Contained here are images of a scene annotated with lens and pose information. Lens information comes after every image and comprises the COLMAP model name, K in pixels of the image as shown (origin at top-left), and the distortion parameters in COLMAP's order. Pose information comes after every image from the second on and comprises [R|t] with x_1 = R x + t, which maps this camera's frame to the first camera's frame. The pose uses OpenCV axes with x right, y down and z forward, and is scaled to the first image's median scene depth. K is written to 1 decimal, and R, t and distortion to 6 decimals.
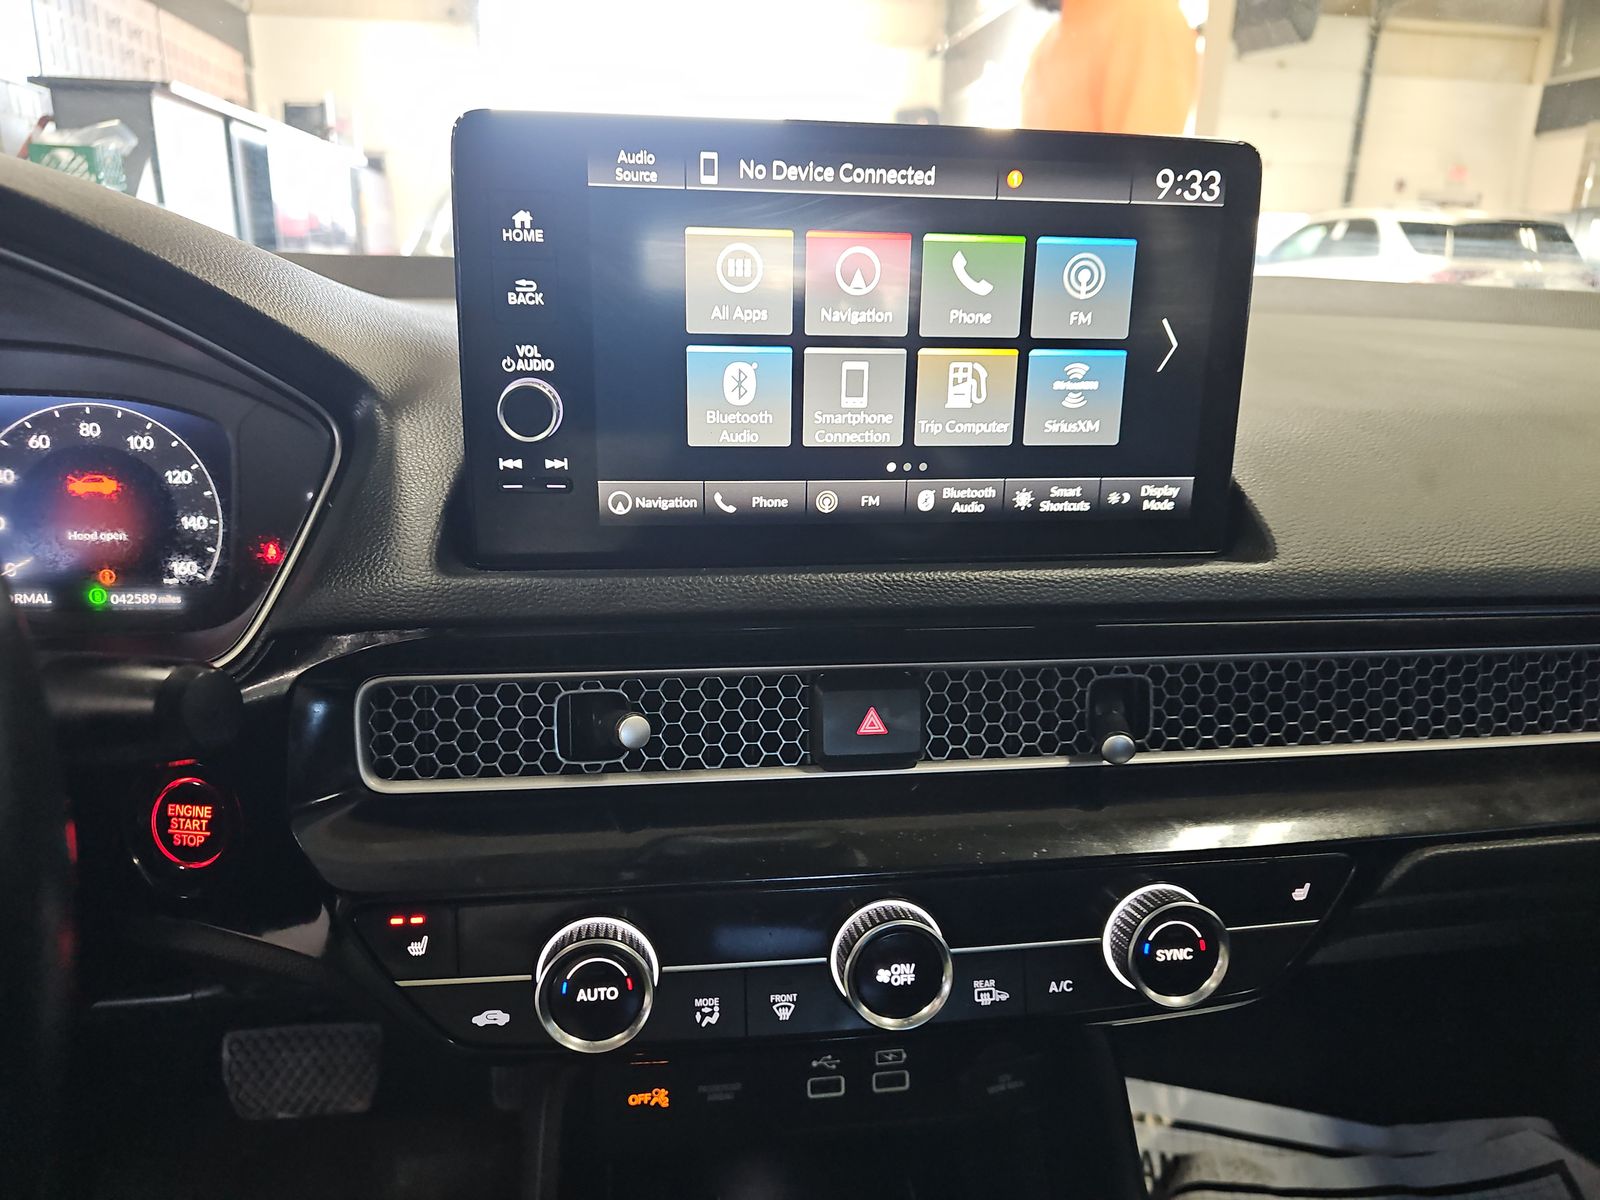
lens RADIAL K [[1062.6, 0, 796.6], [0, 1062.6, 595.5], [0, 0, 1]] dist [0.020172, -0.000889]
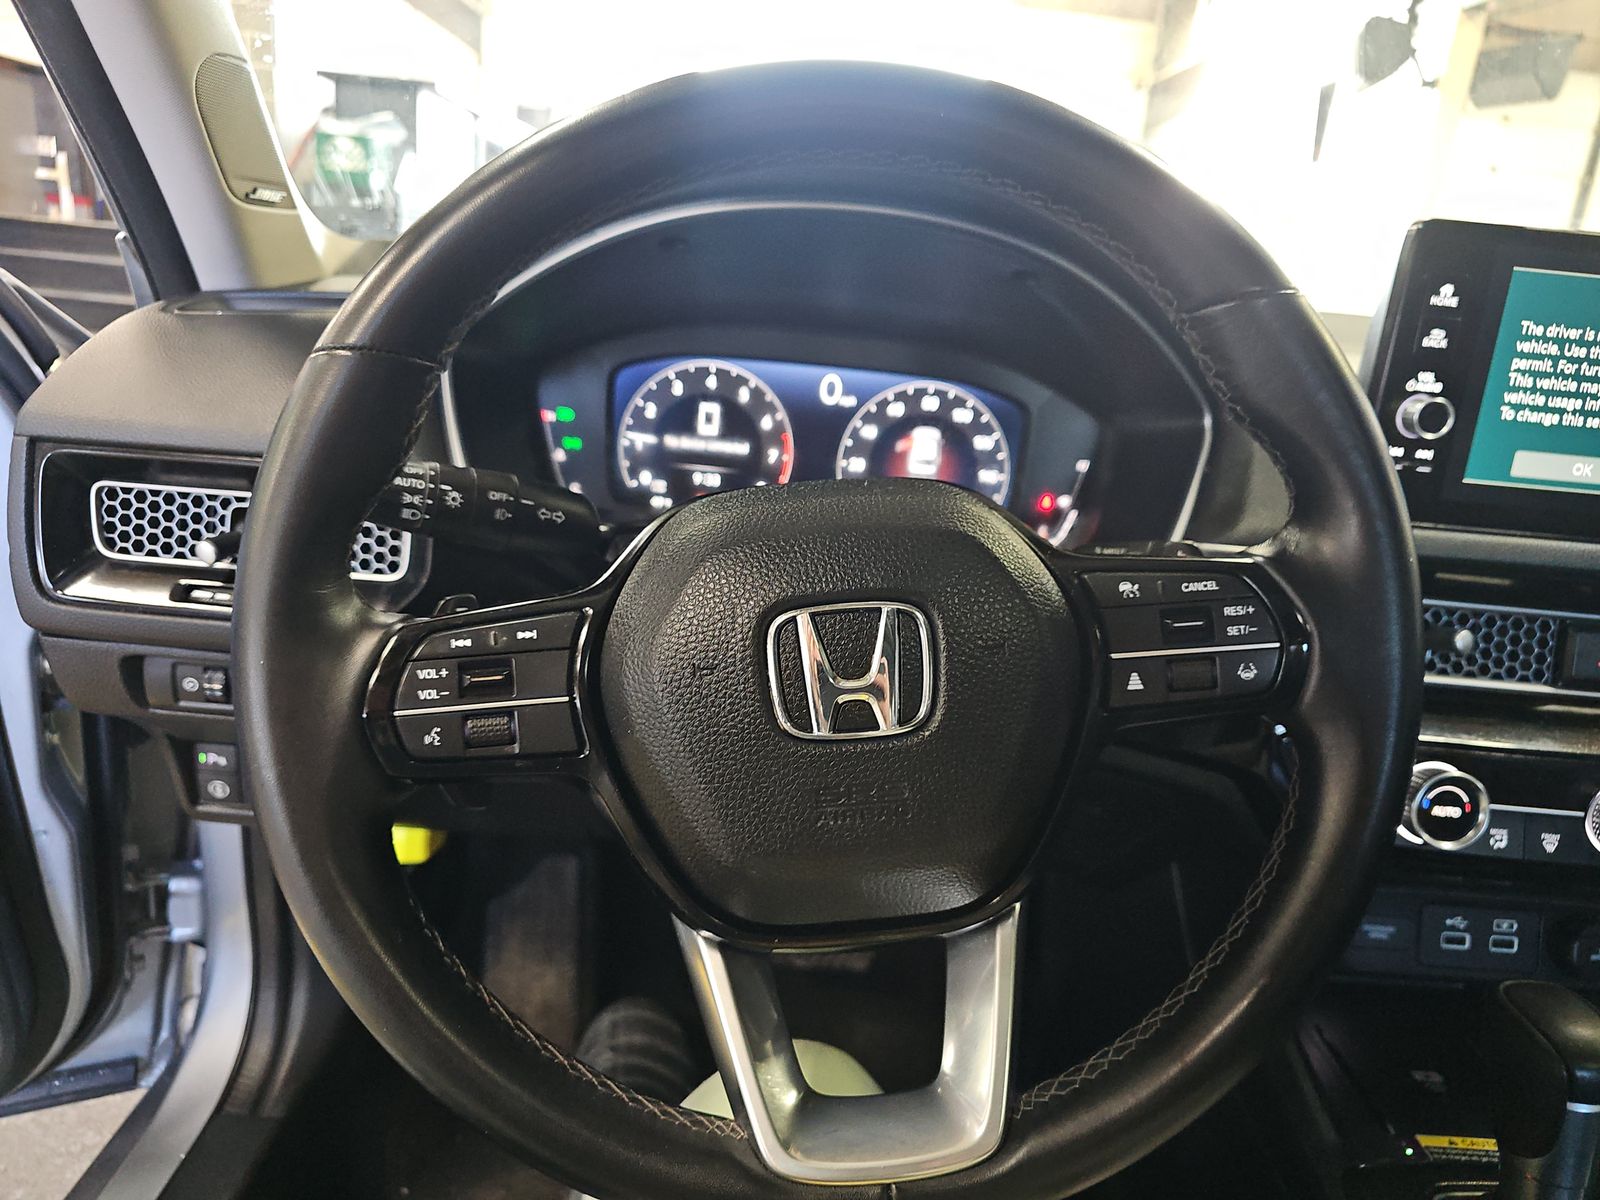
lens RADIAL K [[1077.6, 0, 800.0], [0, 1077.6, 600.0], [0, 0, 1]] dist [0.007511, -0.000073]
pose [[0.989826, 0.102102, -0.099097, -0.660650], [-0.103300, 0.994625, -0.007026, 0.127014], [0.097847, 0.017191, 0.995053, -0.408956]]
